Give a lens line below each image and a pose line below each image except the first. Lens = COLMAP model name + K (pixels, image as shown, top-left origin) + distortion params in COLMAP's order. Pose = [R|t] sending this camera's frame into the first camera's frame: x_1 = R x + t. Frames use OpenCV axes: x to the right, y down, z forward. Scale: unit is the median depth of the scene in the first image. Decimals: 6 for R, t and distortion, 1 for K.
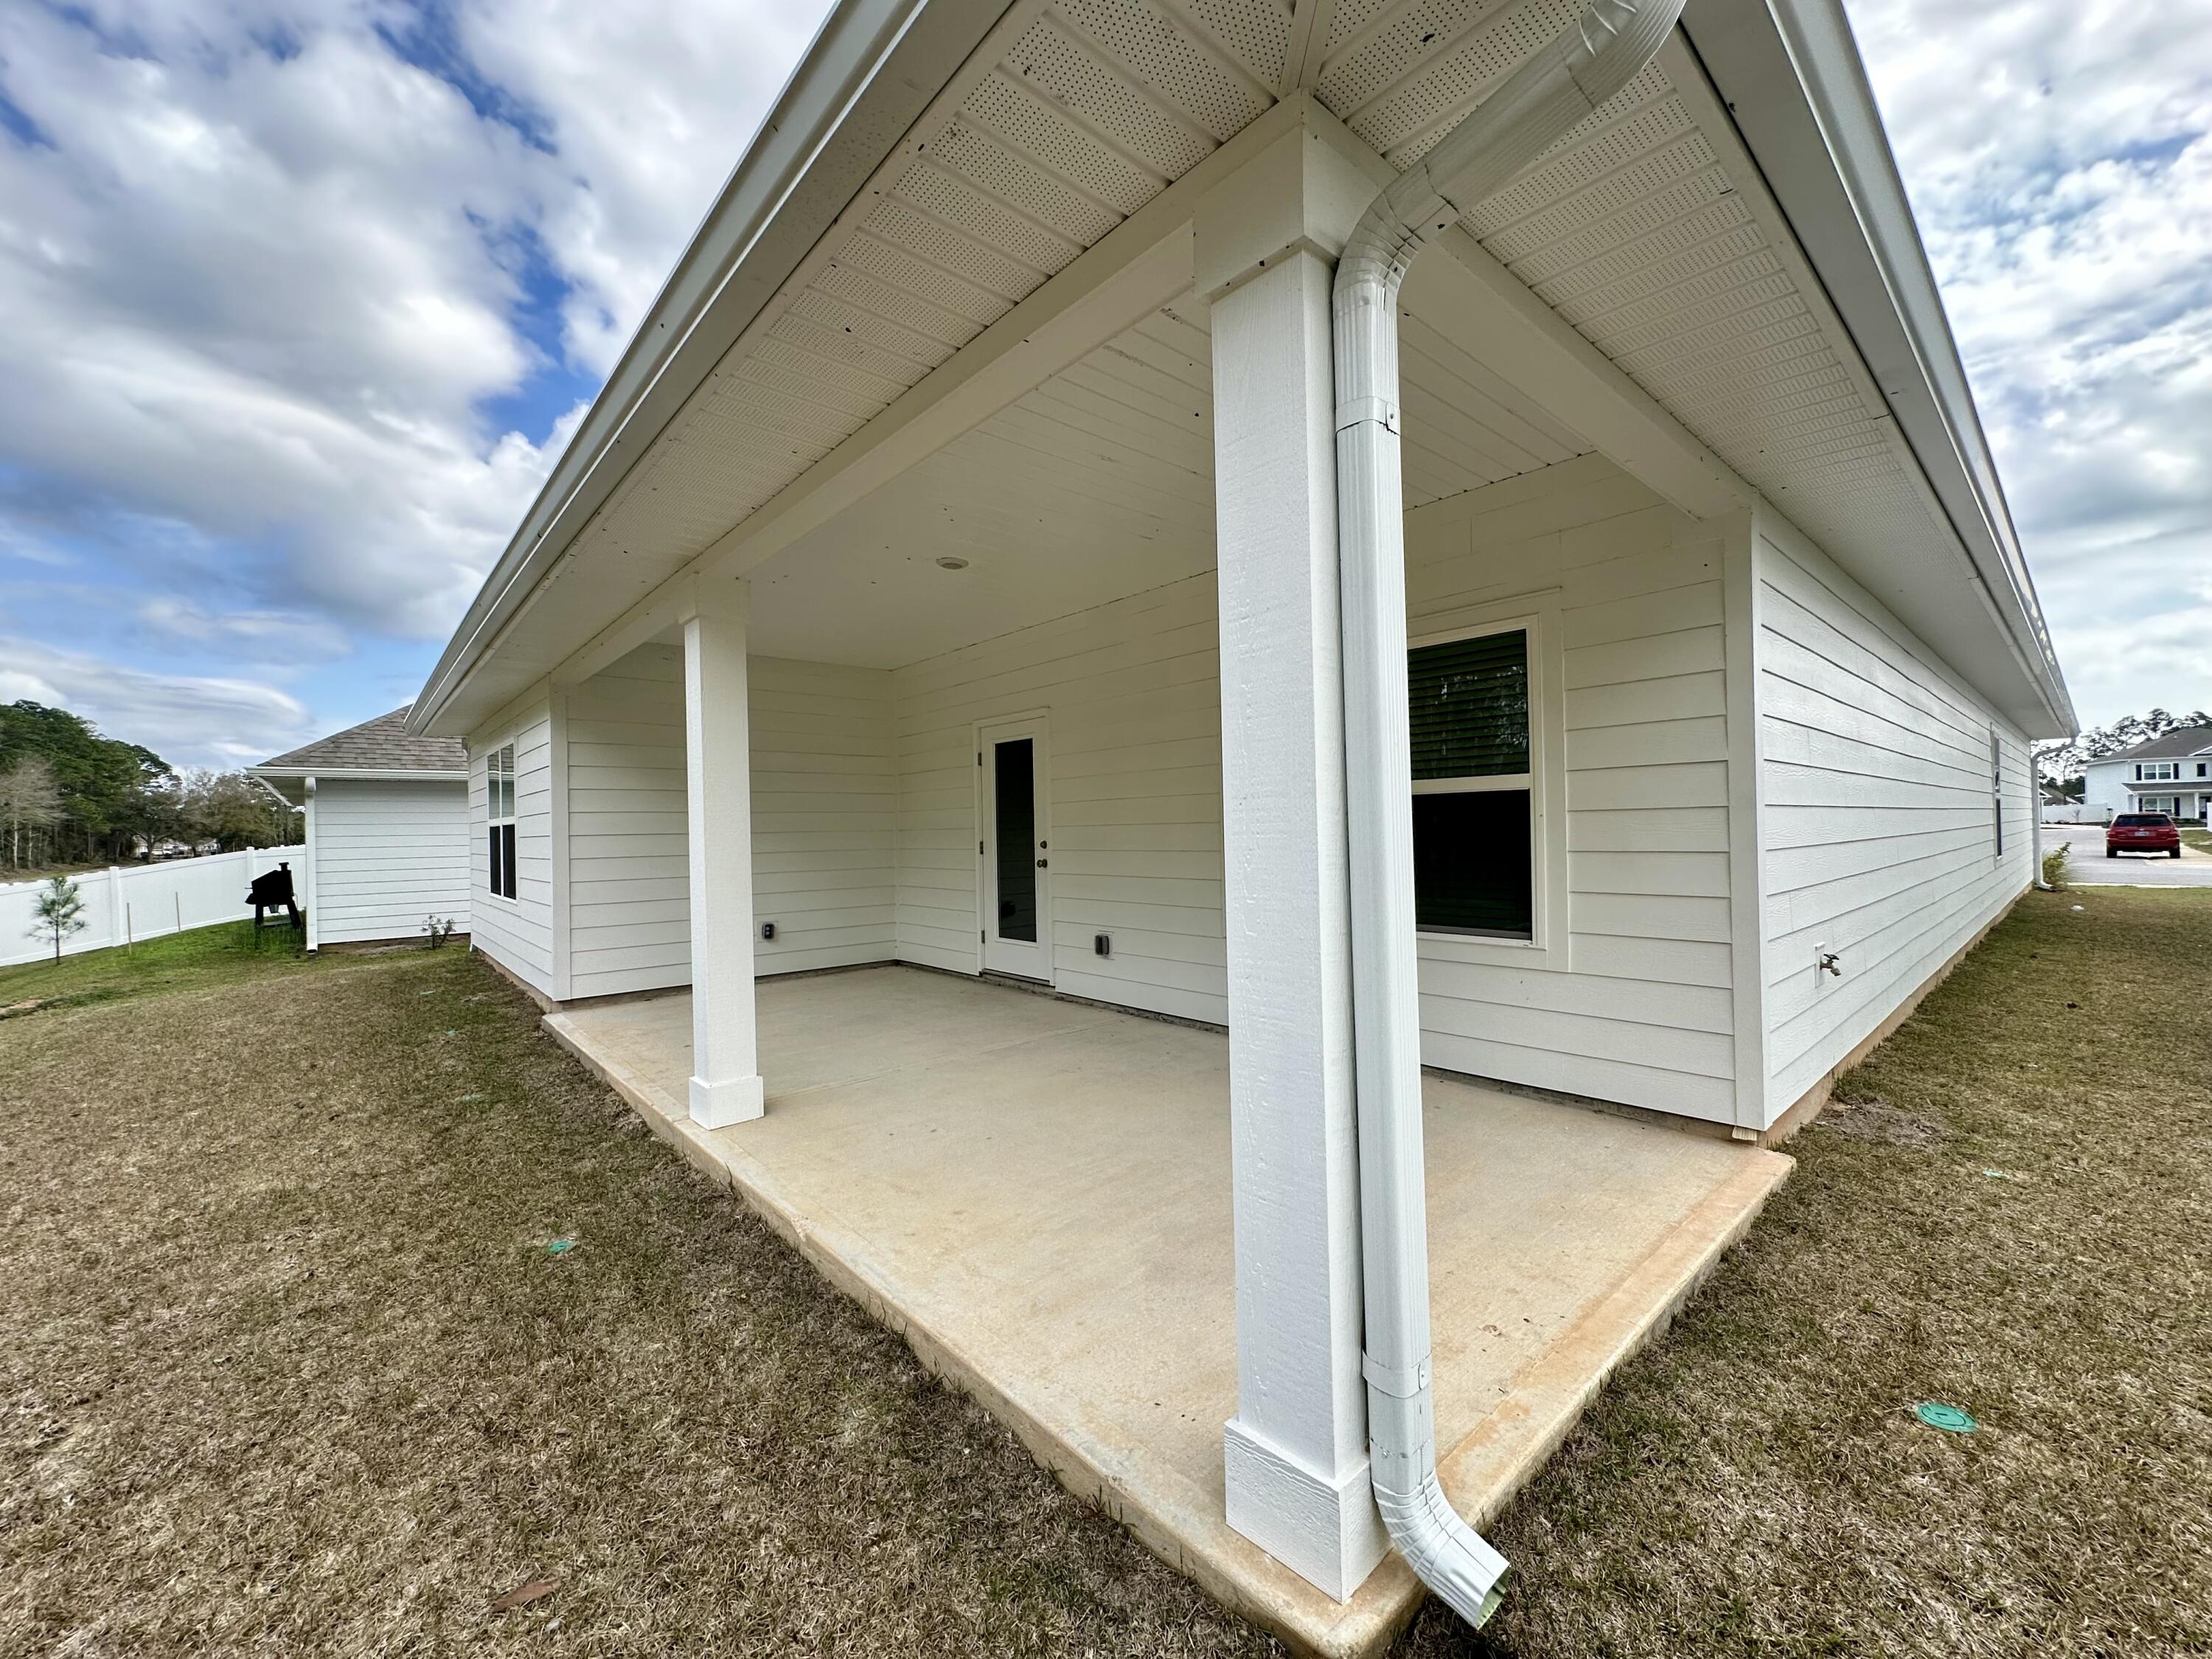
lens RADIAL K [[882.1, 0, 1106.8], [0, 882.1, 834.3], [0, 0, 1]] dist [-0.001960, 0.000324]
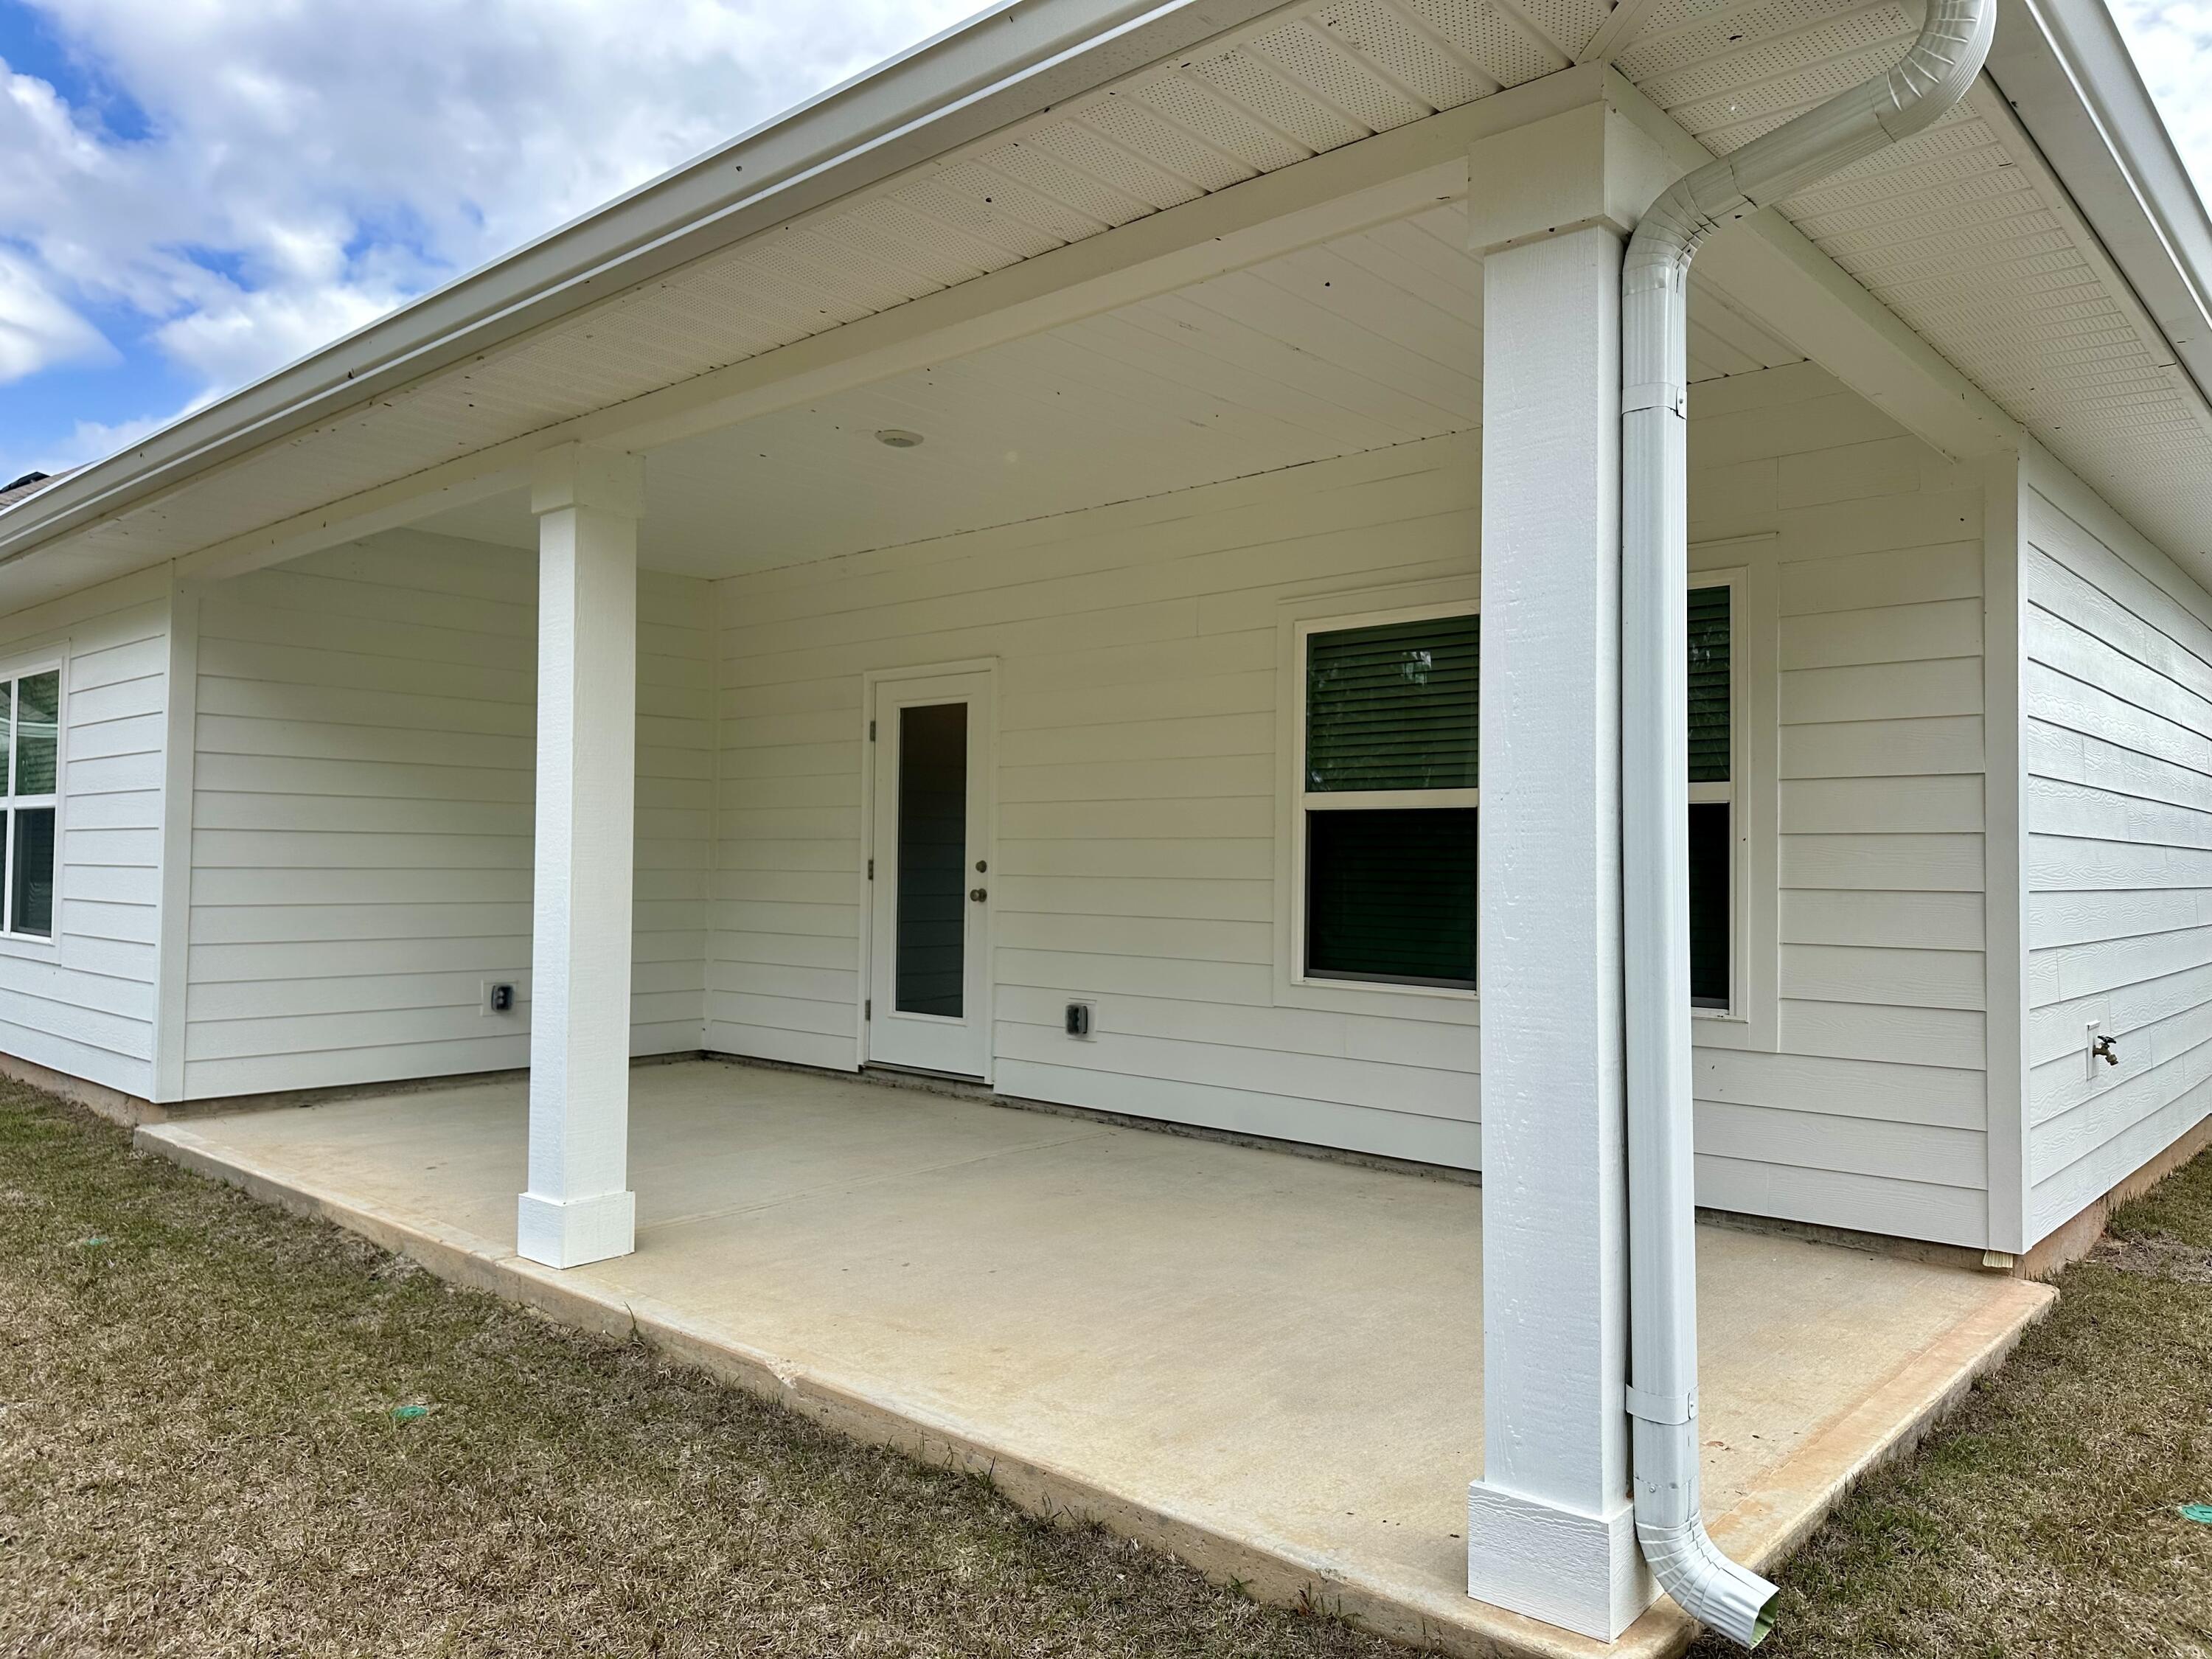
lens RADIAL K [[1549.5, 0, 1118.2], [0, 1549.5, 834.8], [0, 0, 1]] dist [0.041434, -0.044972]
pose [[0.992634, 0.032152, 0.116811, -0.217198], [-0.029506, 0.999269, -0.024313, 0.027055], [-0.117507, 0.020688, 0.992856, -0.281882]]
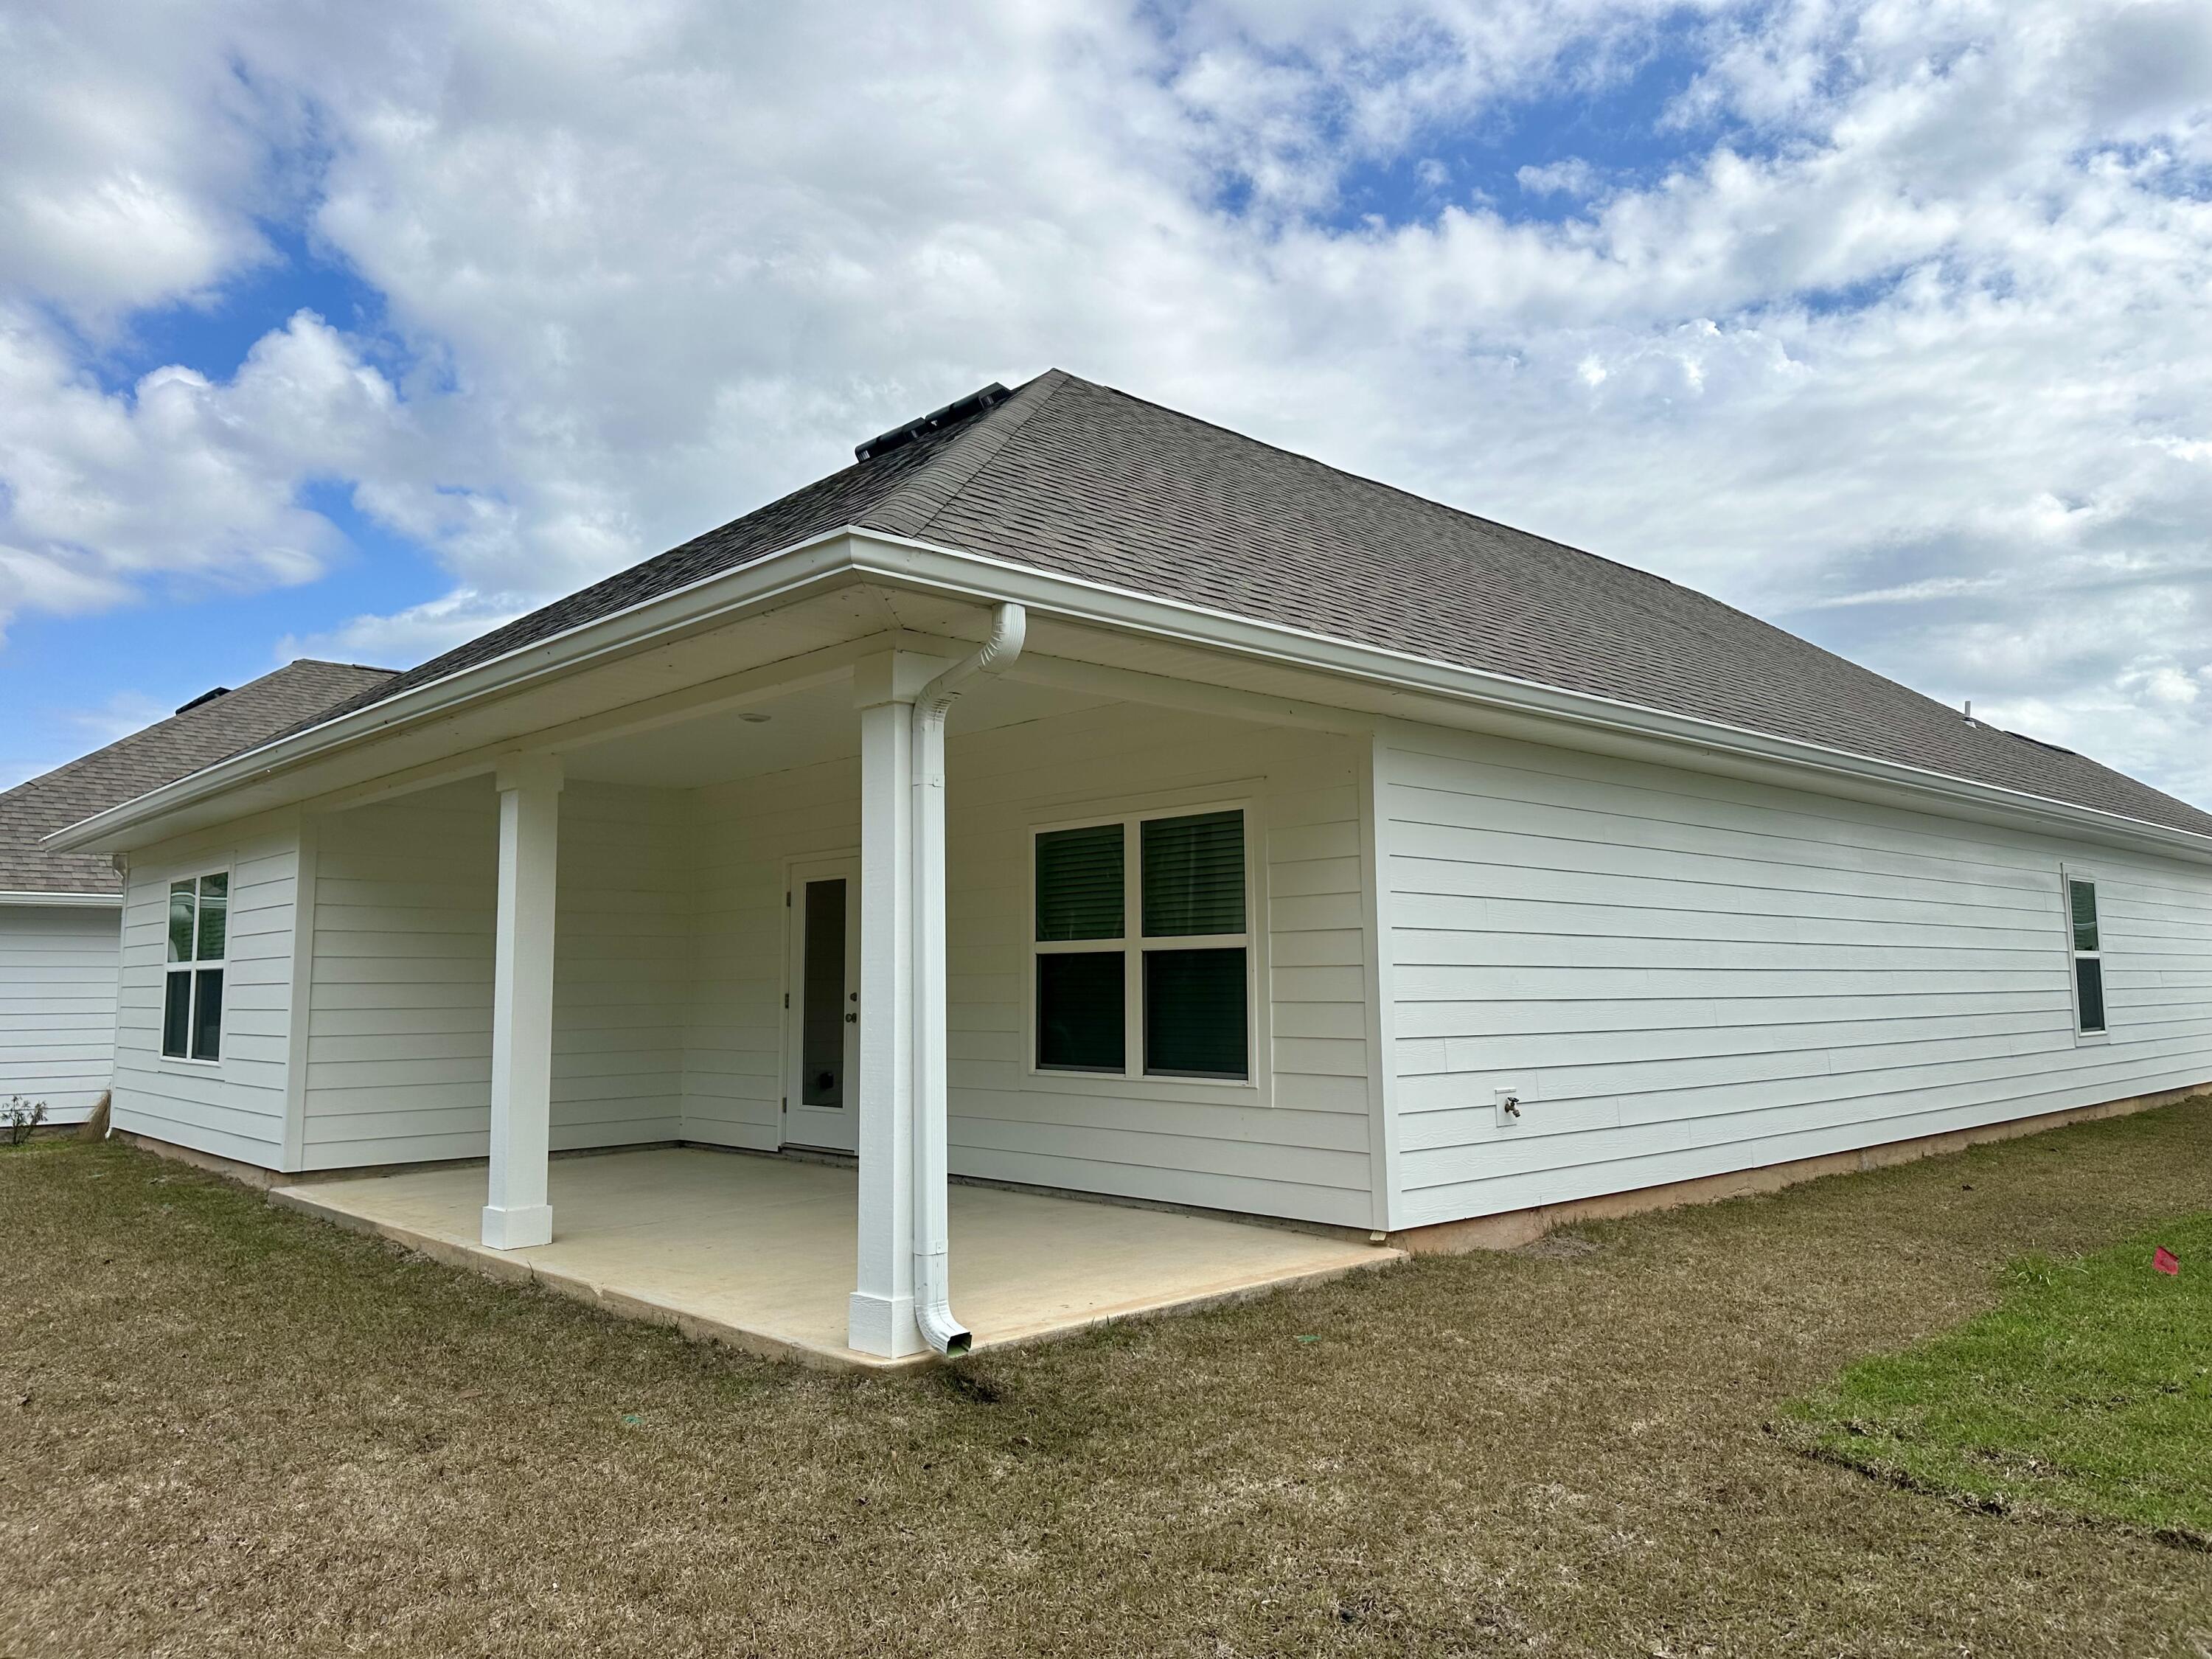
lens RADIAL K [[1549.5, 0, 1110.9], [0, 1549.5, 841.2], [0, 0, 1]] dist [0.041434, -0.044972]
pose [[0.999491, 0.012437, 0.029381, 0.294904], [-0.009489, 0.995099, -0.098427, 0.014037], [-0.030461, 0.098098, 0.994710, -1.224415]]
